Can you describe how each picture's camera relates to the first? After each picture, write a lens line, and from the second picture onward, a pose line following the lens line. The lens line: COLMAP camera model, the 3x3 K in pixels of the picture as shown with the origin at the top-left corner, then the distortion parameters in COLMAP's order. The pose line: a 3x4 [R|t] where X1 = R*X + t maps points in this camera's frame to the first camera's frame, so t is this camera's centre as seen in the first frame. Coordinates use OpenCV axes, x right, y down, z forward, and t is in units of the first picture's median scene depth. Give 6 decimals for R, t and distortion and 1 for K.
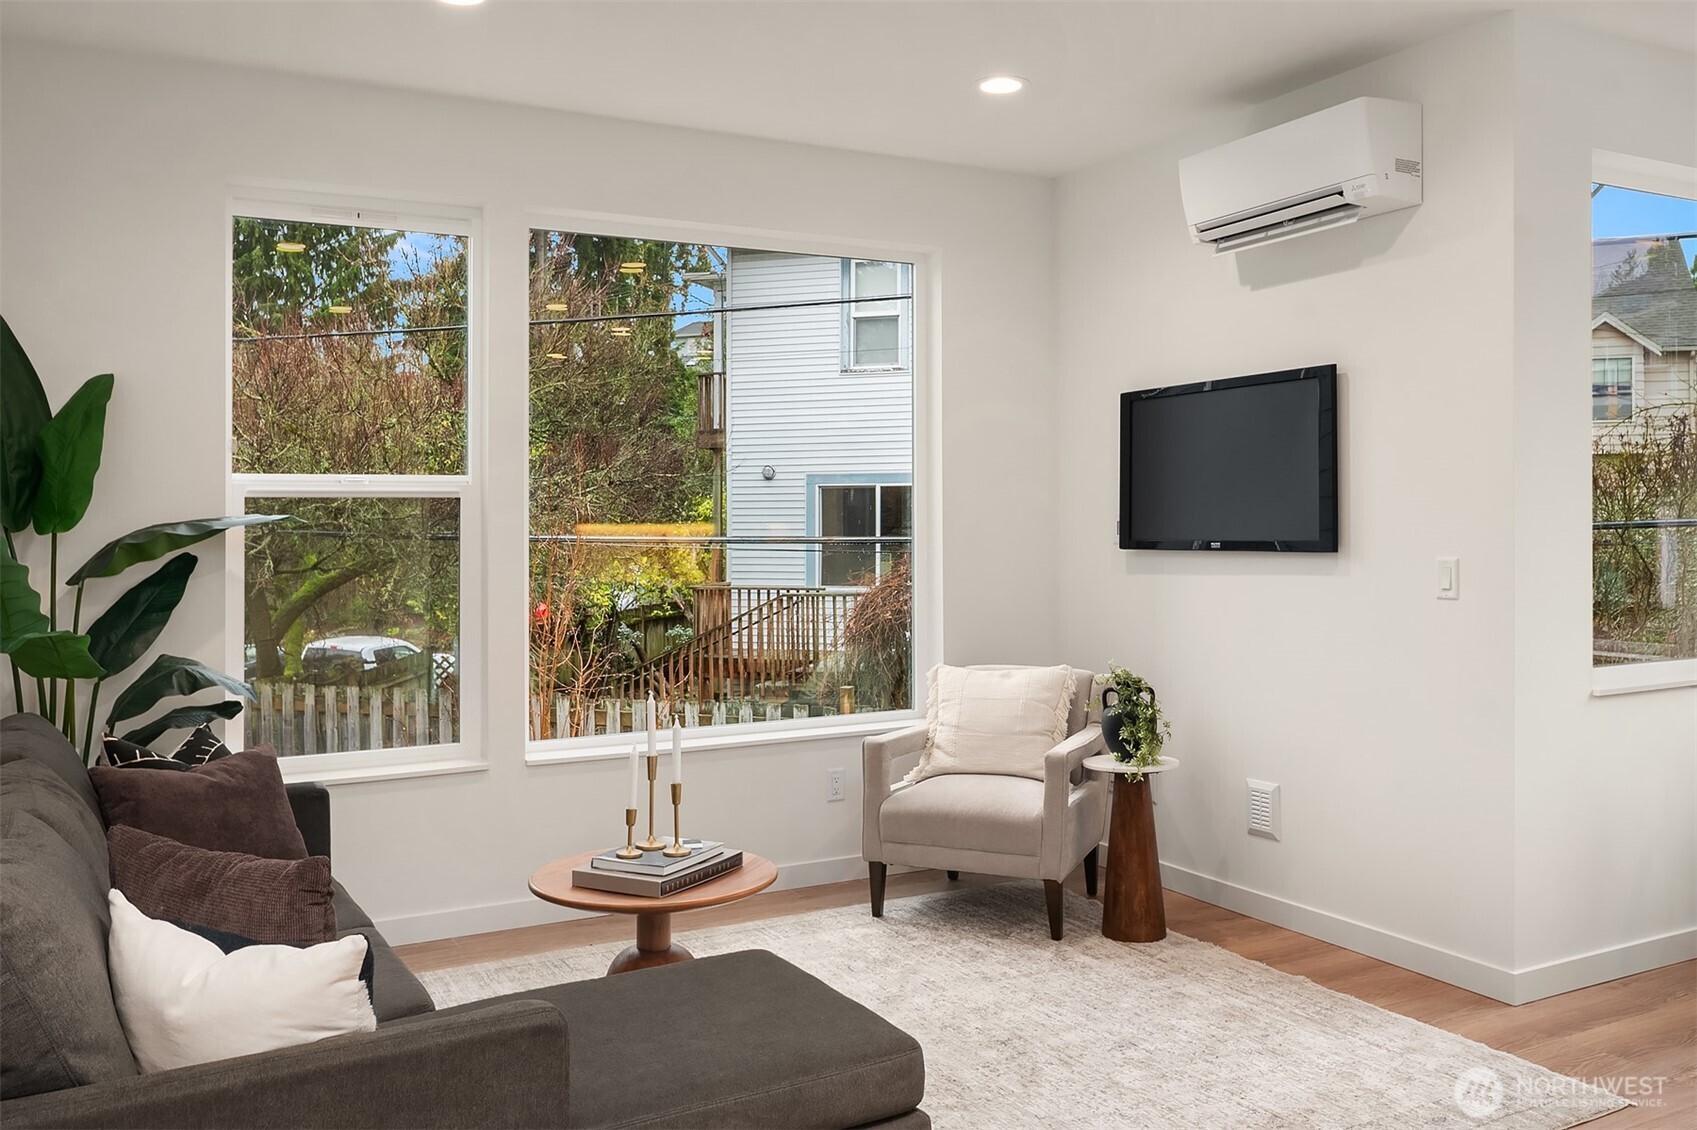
lens RADIAL K [[1404.8, 0, 852.3], [0, 1404.8, 529.4], [0, 0, 1]] dist [0.004121, -0.000586]
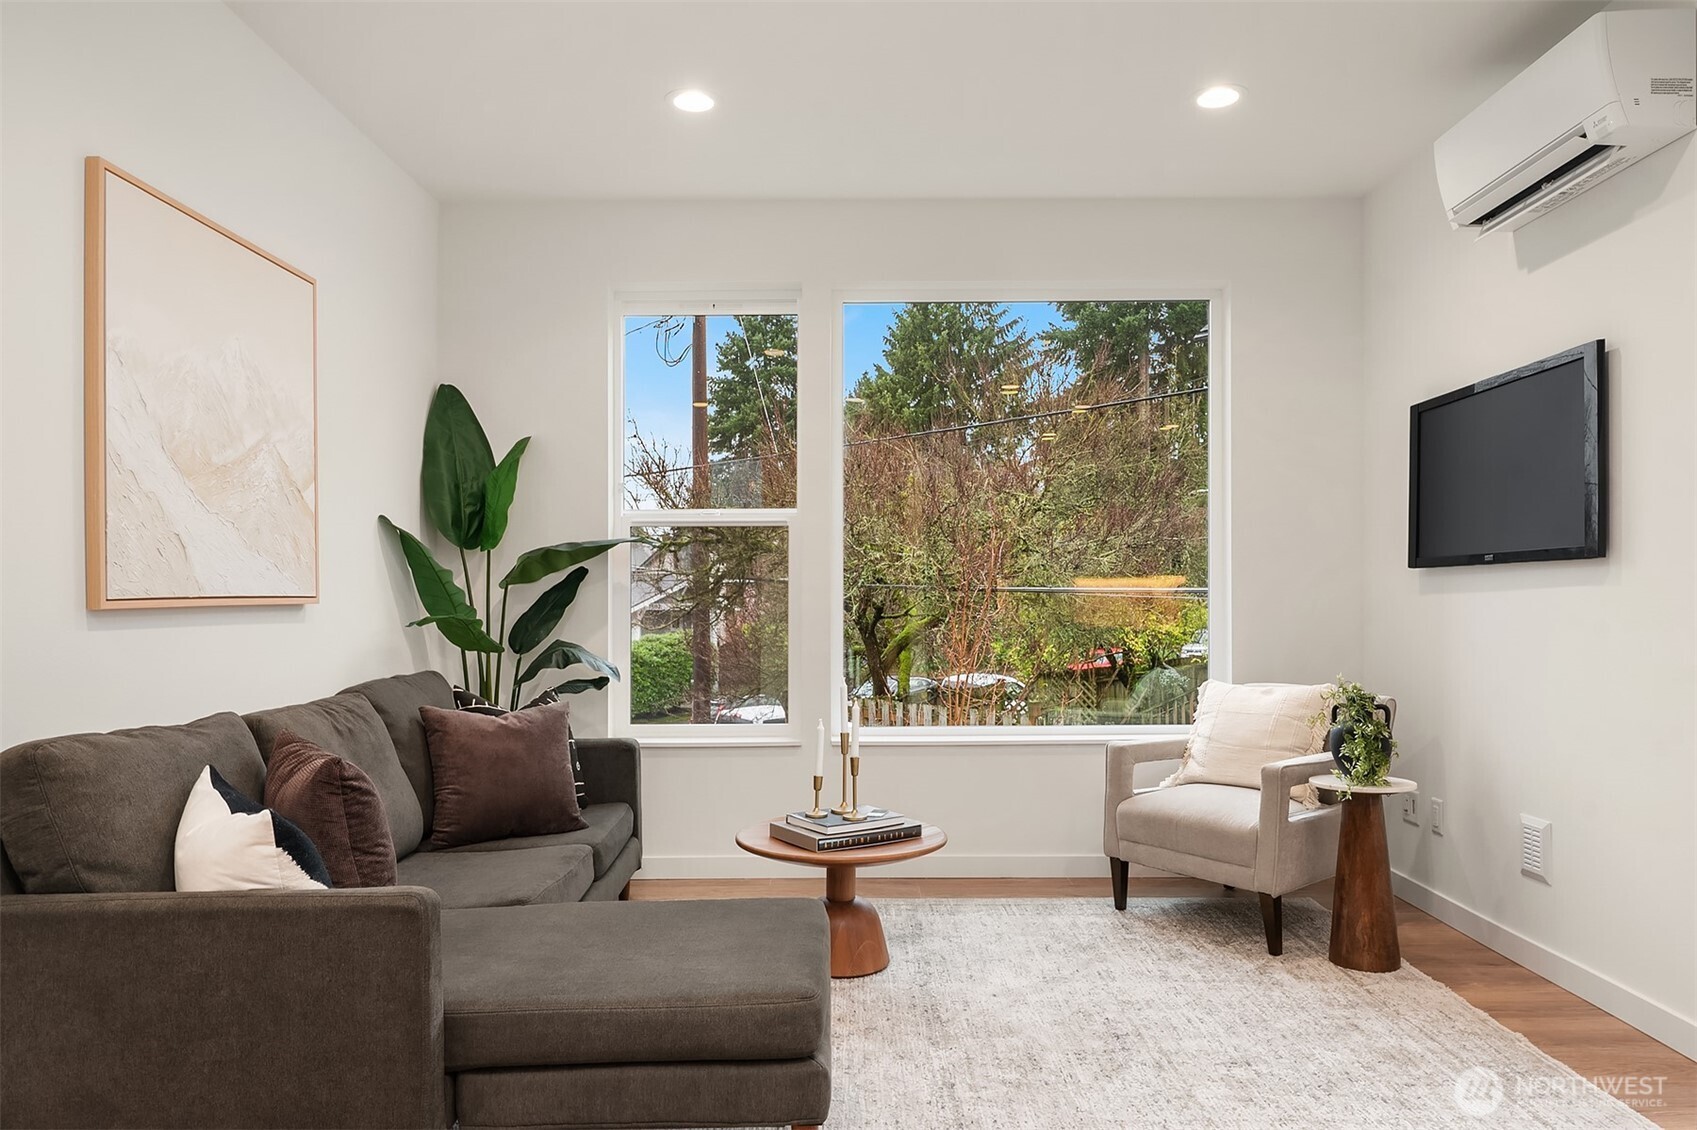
lens RADIAL K [[1121.4, 0, 849.1], [0, 1121.4, 604.7], [0, 0, 1]] dist [-0.001139, -0.003045]
pose [[0.878585, 0.009185, -0.477497, 0.258987], [-0.006895, 0.999955, 0.006548, 0.043107], [0.477535, -0.002460, 0.878609, 0.167374]]
